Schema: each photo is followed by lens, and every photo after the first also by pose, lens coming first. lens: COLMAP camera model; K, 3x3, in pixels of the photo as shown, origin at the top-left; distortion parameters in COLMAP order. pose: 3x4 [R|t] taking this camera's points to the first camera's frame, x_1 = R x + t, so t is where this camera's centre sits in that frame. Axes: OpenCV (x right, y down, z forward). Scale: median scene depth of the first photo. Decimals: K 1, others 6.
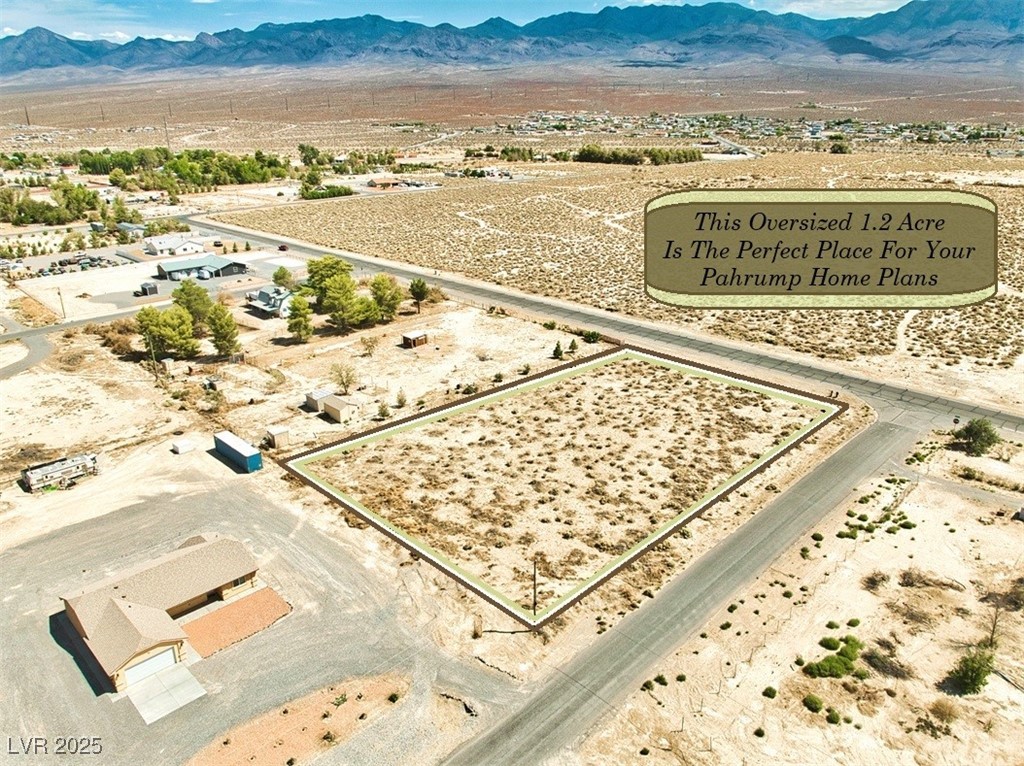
lens RADIAL K [[714.1, 0, 514.0], [0, 714.1, 456.3], [0, 0, 1]] dist [-0.028585, -0.008008]
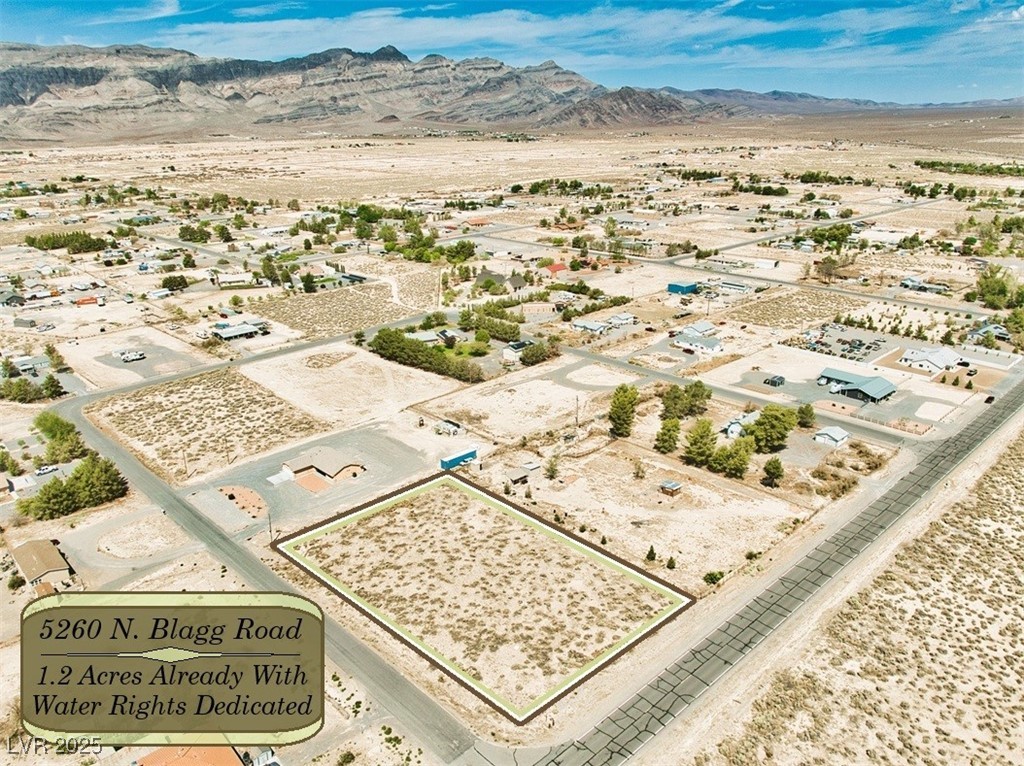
lens RADIAL K [[714.1, 0, 514.0], [0, 714.1, 456.3], [0, 0, 1]] dist [-0.028585, -0.008008]
pose [[-0.012893, 0.431047, -0.902237, 1.165881], [-0.425425, 0.814207, 0.395070, -0.727295], [0.904902, 0.388928, 0.172881, 0.699586]]
